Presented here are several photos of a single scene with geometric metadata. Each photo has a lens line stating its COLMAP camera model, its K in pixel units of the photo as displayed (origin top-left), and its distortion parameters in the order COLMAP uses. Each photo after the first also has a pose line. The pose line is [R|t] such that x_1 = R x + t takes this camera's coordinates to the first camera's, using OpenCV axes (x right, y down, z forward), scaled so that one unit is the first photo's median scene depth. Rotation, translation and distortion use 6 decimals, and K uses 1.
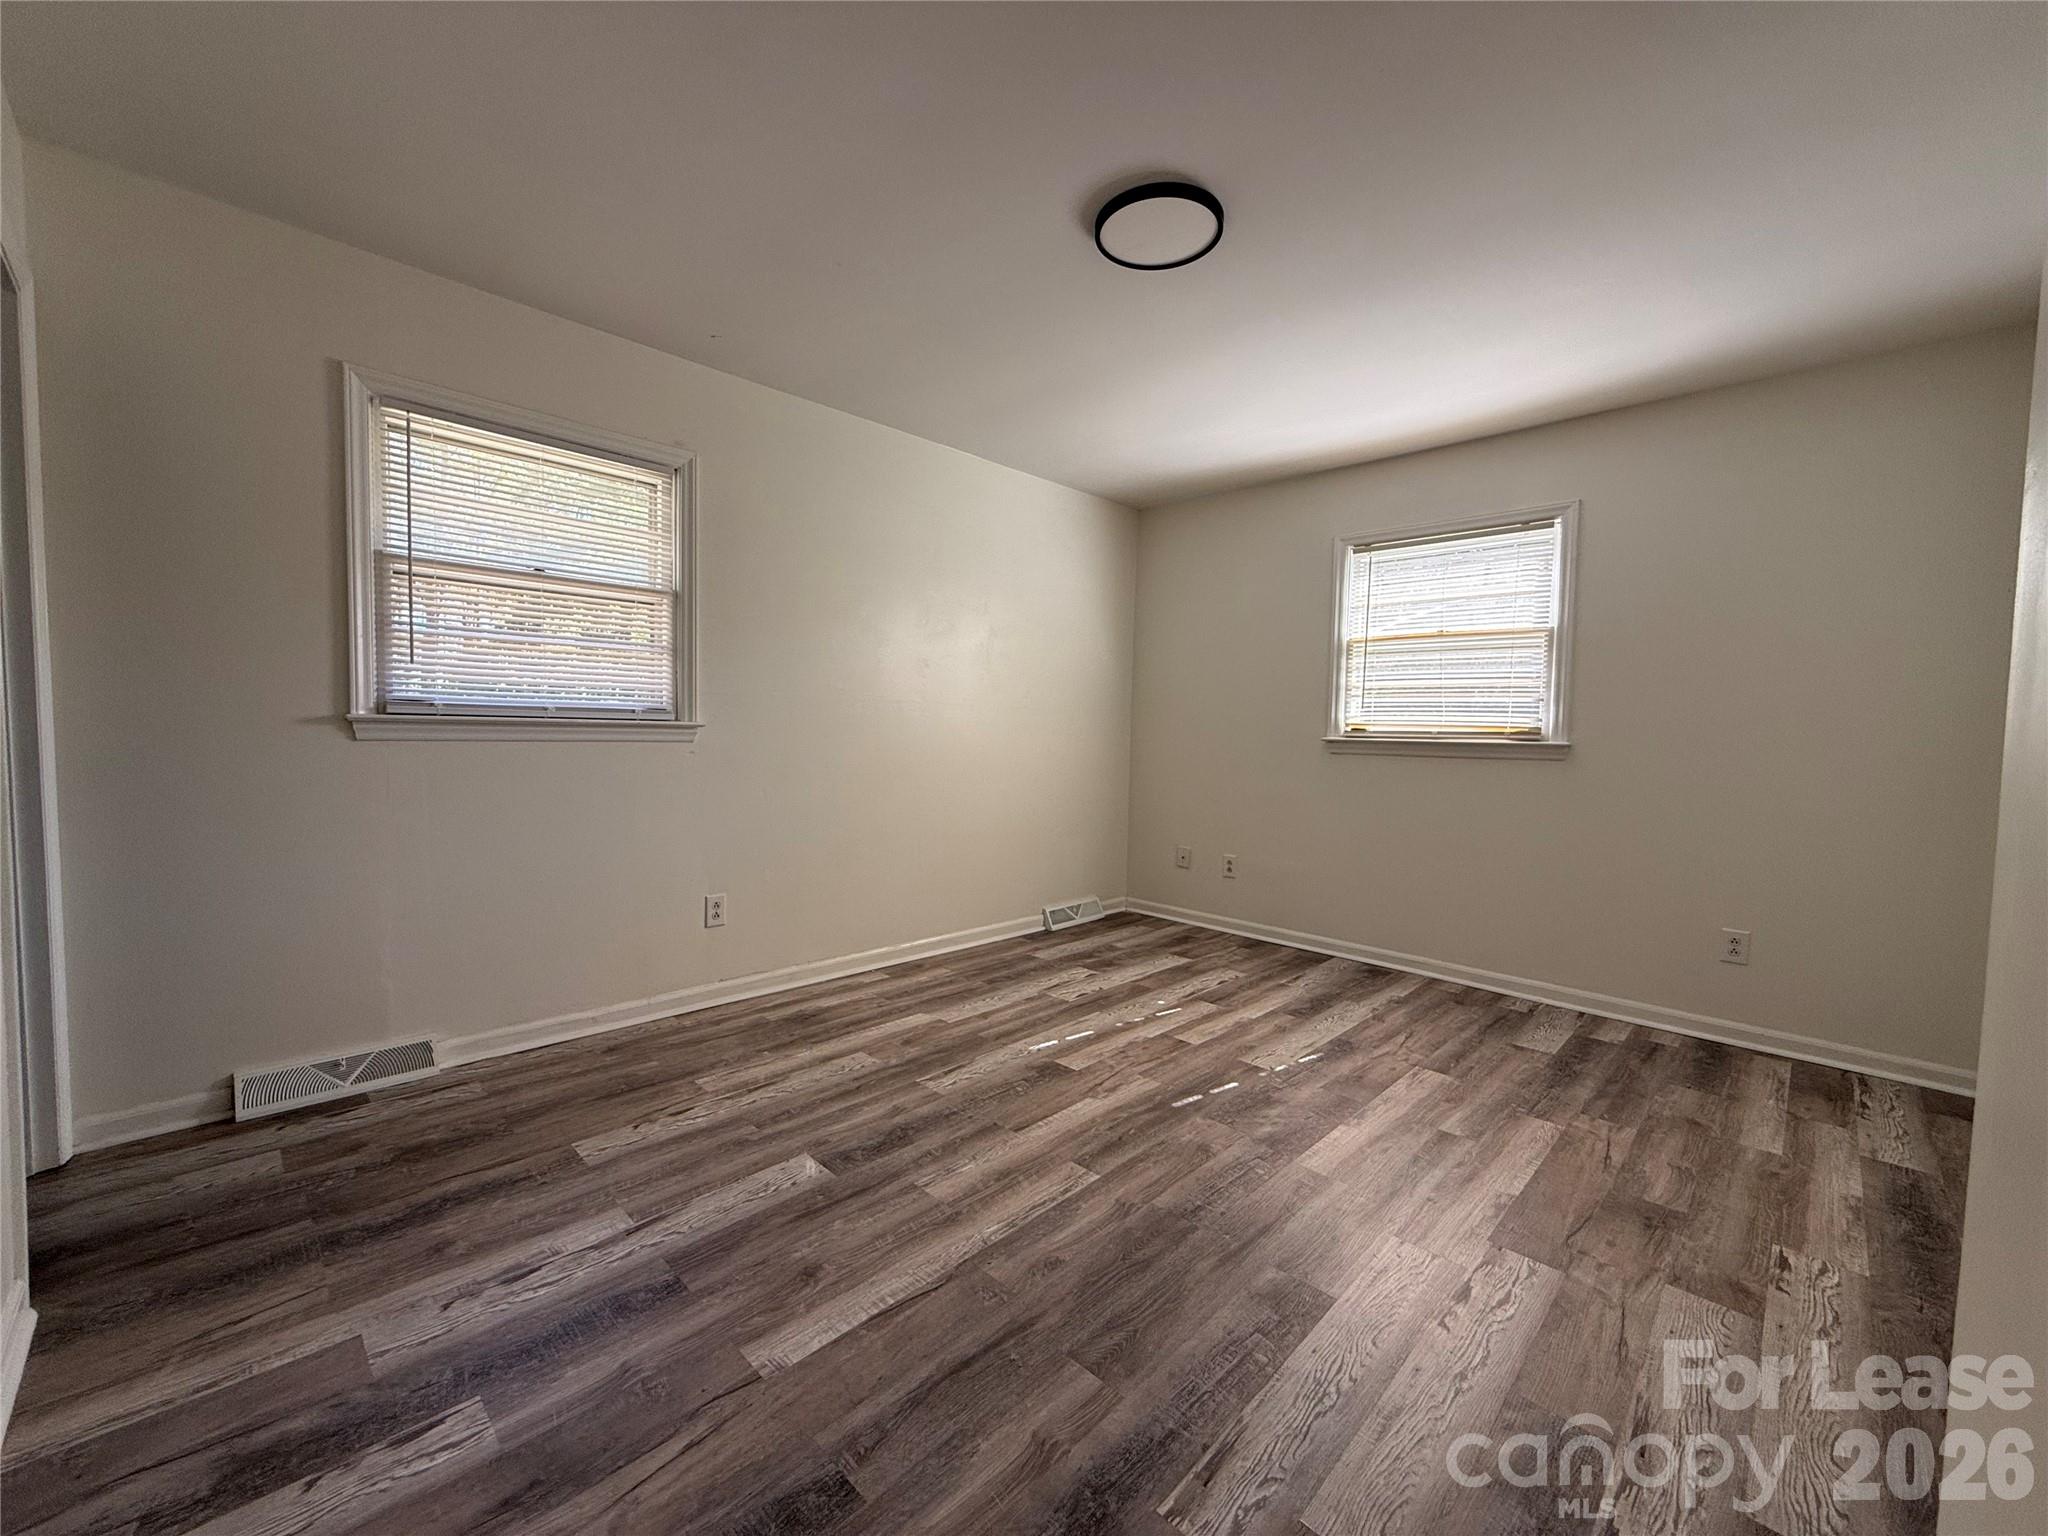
lens RADIAL K [[816.2, 0, 1020.5], [0, 816.2, 769.8], [0, 0, 1]] dist [0.001085, -0.000166]
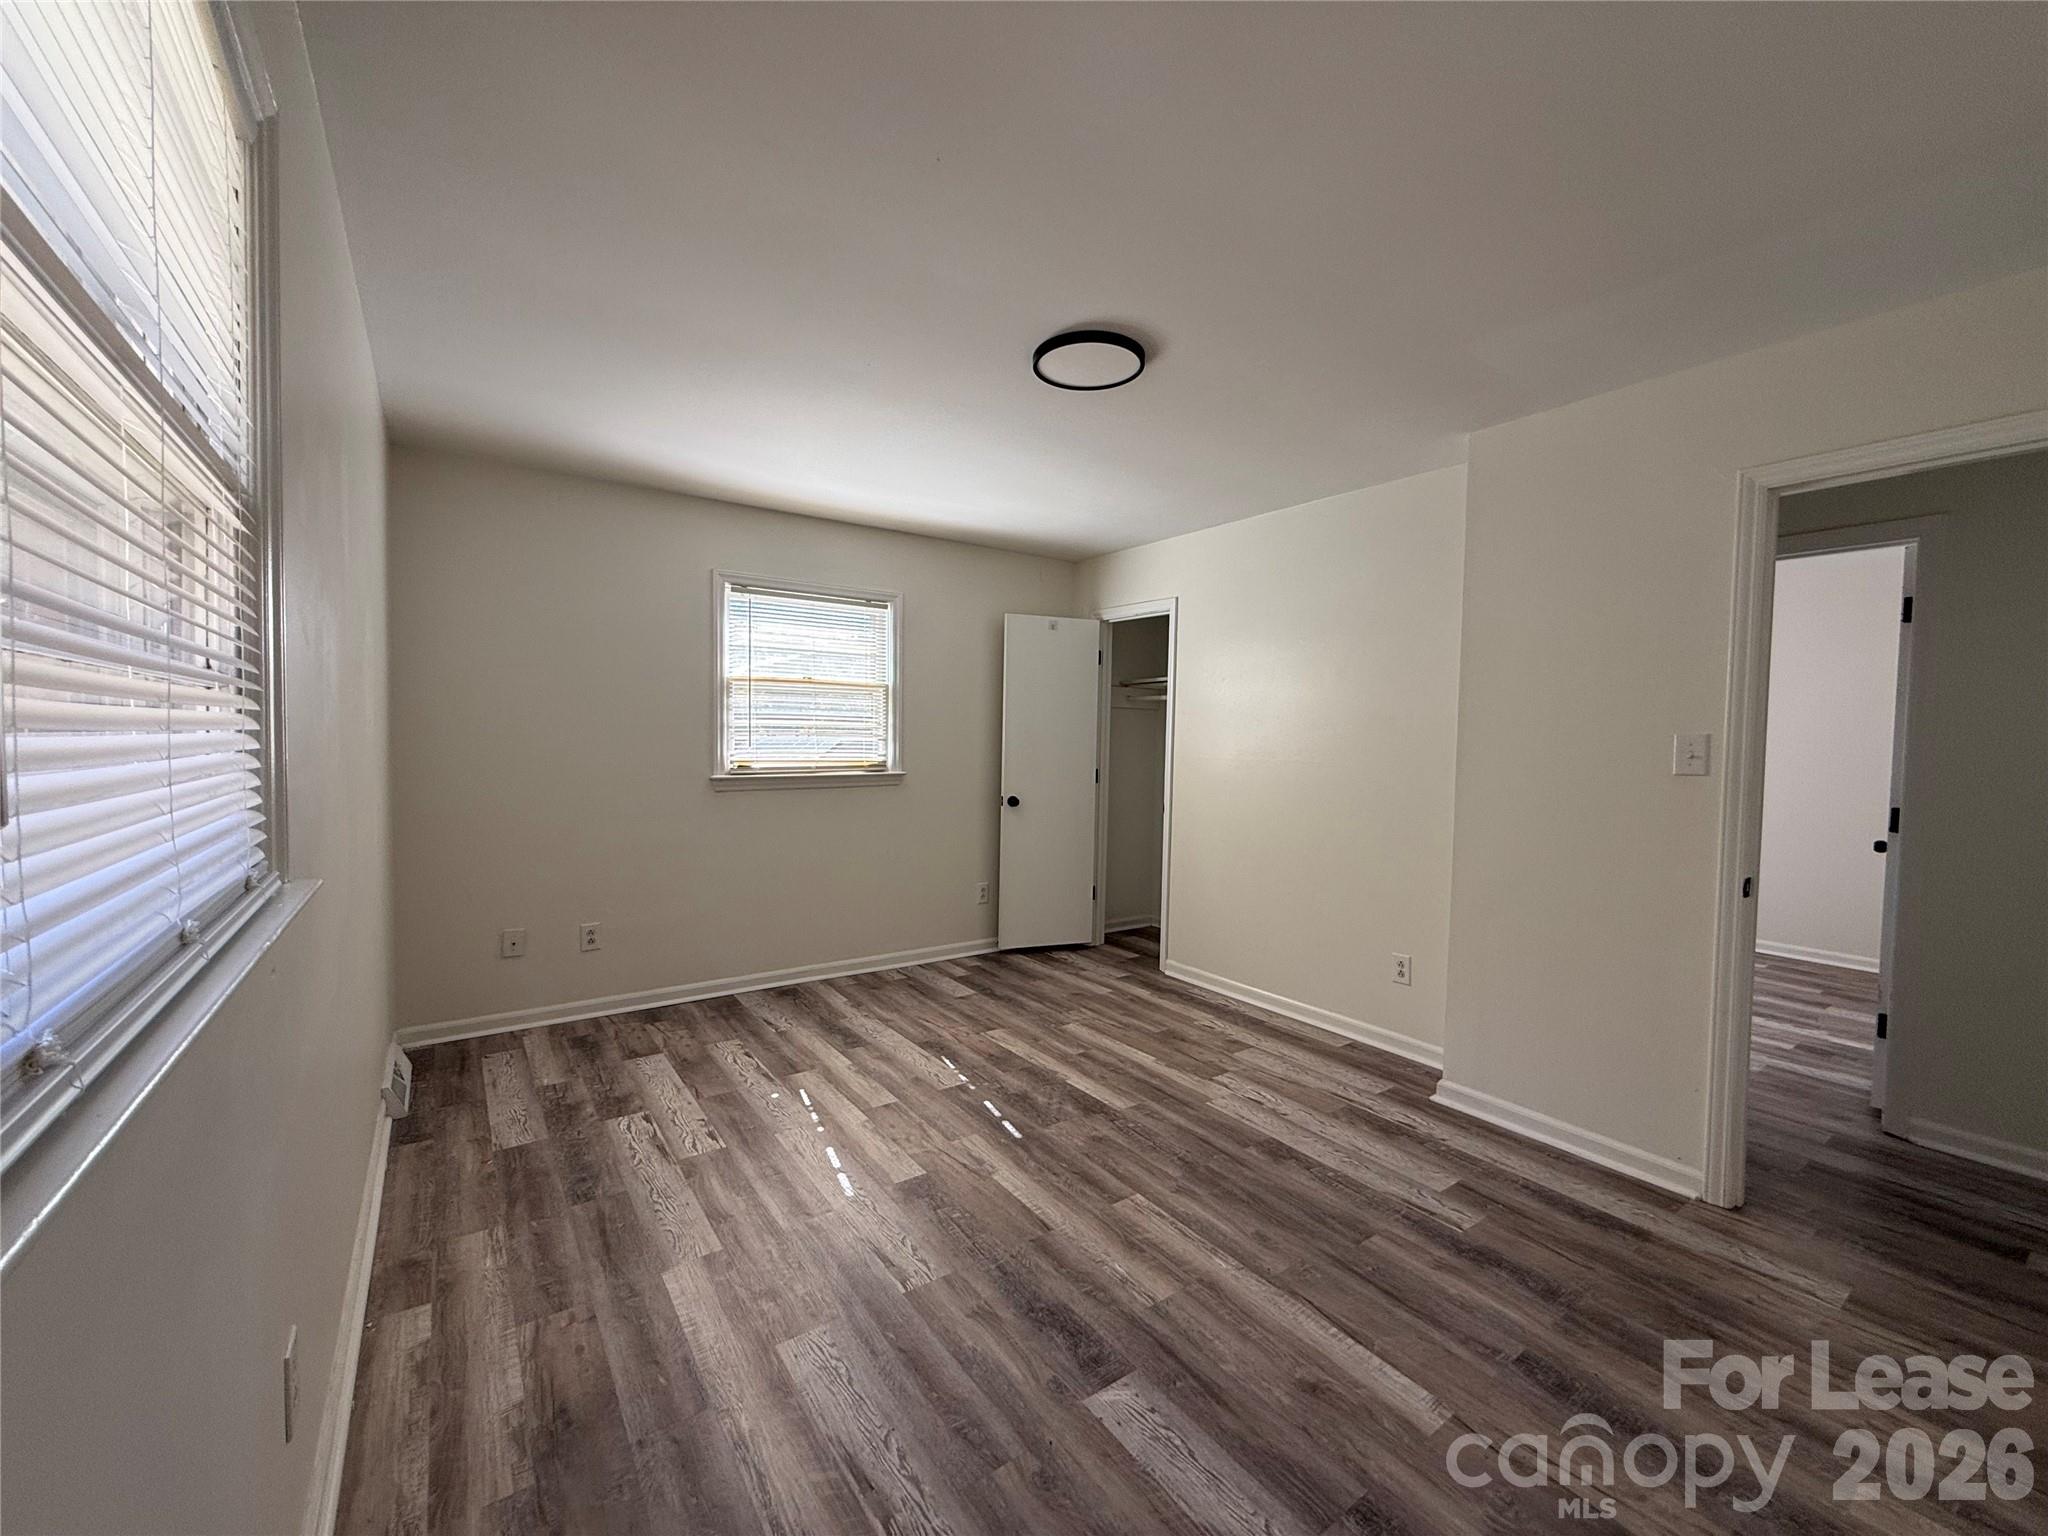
lens RADIAL K [[816.2, 0, 1020.5], [0, 816.2, 769.8], [0, 0, 1]] dist [0.001085, -0.000166]
pose [[0.173341, -0.061181, 0.982960, -0.660809], [0.041286, 0.997643, 0.054814, -0.108839], [-0.983996, 0.031081, 0.175458, 0.606124]]
